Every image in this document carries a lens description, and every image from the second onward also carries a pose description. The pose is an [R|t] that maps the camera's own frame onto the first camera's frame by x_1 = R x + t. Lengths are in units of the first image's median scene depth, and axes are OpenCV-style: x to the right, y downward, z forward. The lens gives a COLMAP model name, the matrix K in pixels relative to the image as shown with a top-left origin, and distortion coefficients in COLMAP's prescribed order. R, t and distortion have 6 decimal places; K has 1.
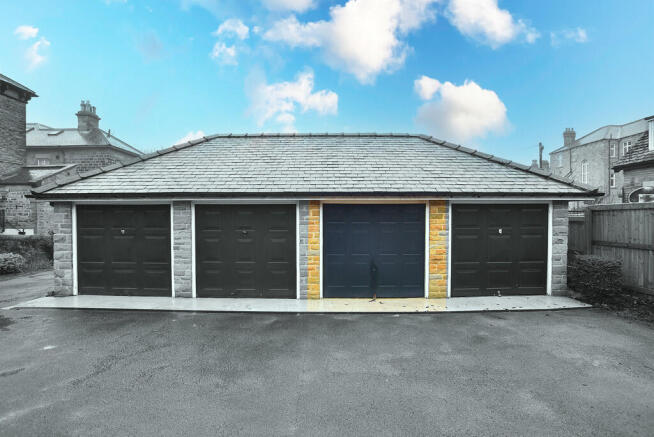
lens RADIAL K [[344.9, 0, 327.0], [0, 344.9, 218.5], [0, 0, 1]] dist [-0.110838, 0.055065]
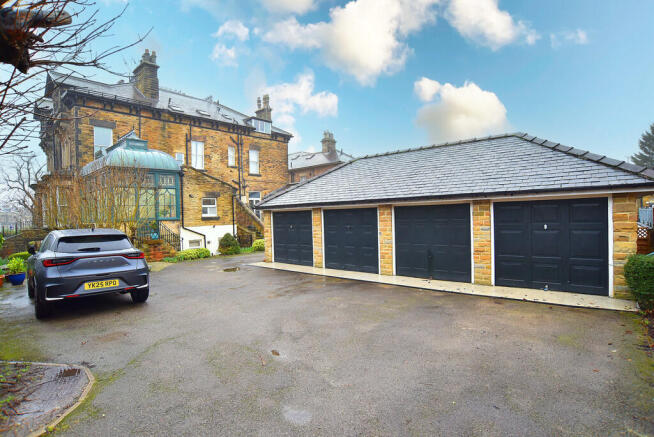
lens RADIAL K [[344.9, 0, 327.0], [0, 344.9, 218.5], [0, 0, 1]] dist [-0.110838, 0.055065]
pose [[0.745040, -0.013499, -0.666883, 0.698075], [0.022101, 0.999746, 0.004454, -0.006798], [0.666653, -0.018057, 0.745149, -0.195490]]
